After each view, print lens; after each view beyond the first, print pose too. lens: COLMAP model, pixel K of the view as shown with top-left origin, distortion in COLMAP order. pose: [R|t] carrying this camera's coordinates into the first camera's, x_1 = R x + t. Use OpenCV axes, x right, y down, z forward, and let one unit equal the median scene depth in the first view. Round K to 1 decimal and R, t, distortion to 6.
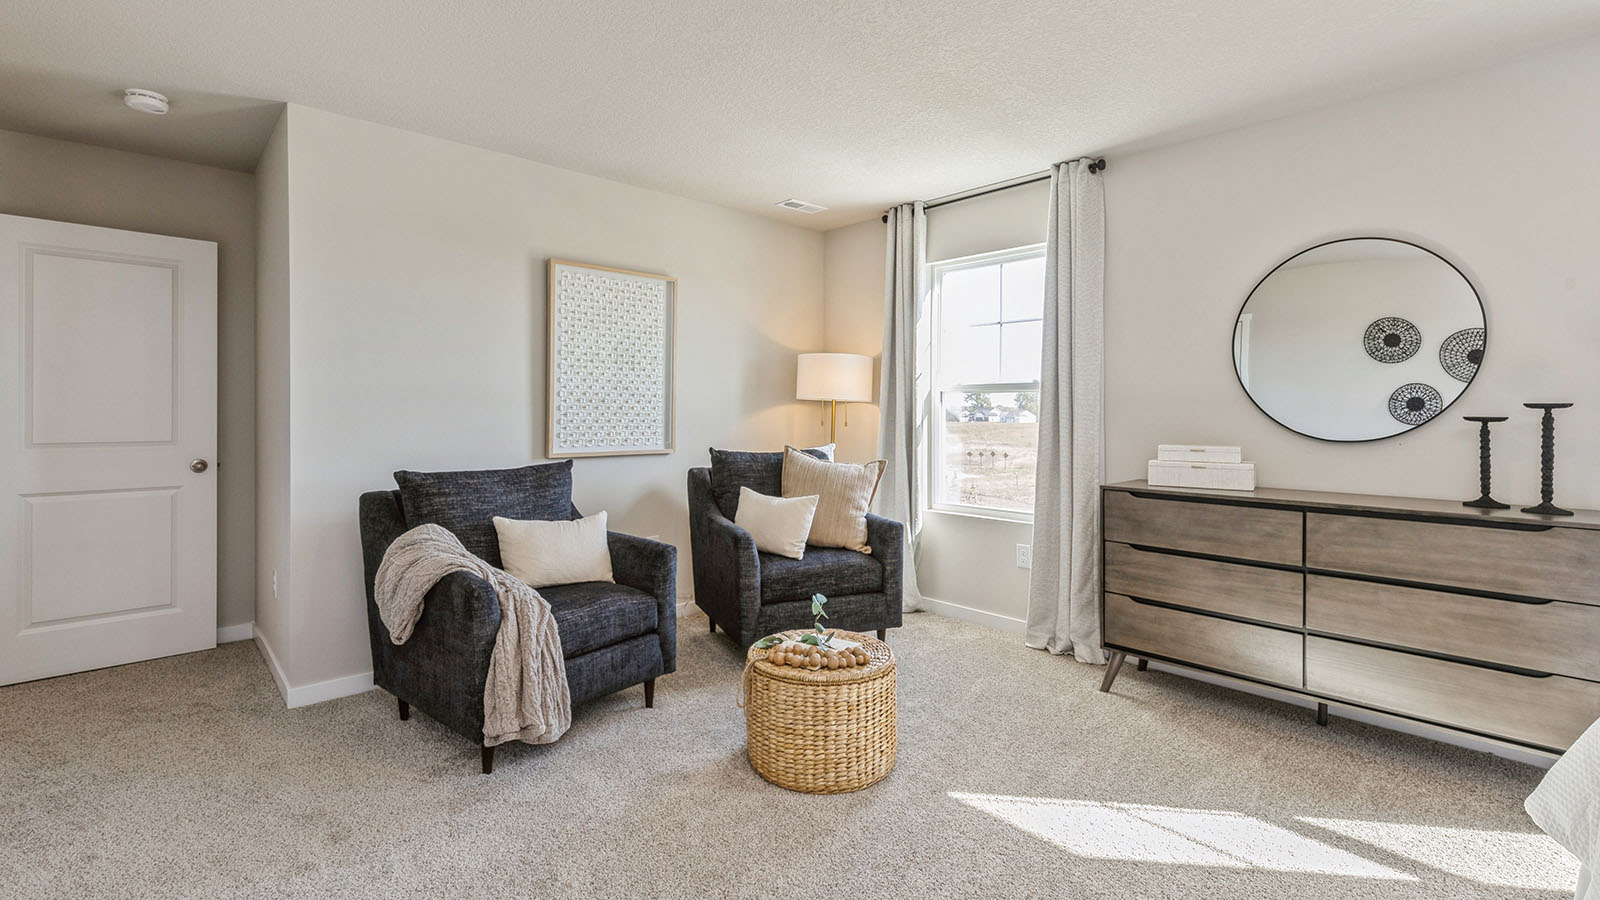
lens RADIAL K [[721.6, 0, 801.9], [0, 721.6, 414.8], [0, 0, 1]] dist [0.001617, -0.000131]
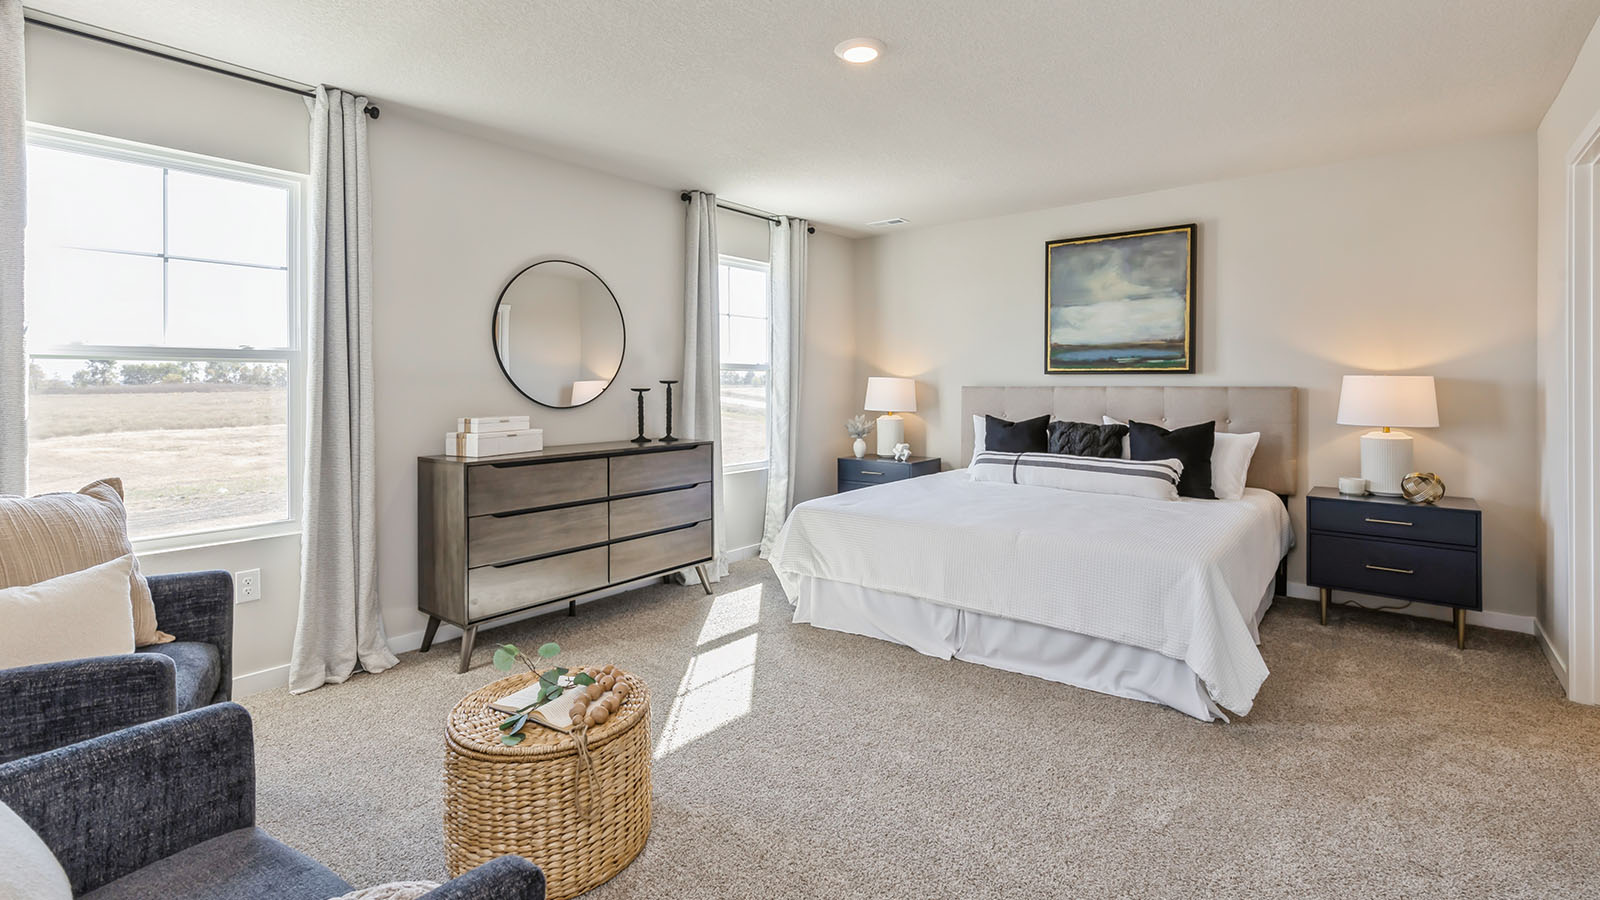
lens RADIAL K [[721.6, 0, 808.0], [0, 721.6, 378.7], [0, 0, 1]] dist [0.001617, -0.000131]
pose [[-0.132139, 0.002670, 0.991228, -0.641886], [0.006137, 0.999979, -0.001876, -0.012231], [-0.991212, 0.005836, -0.132153, 0.689899]]
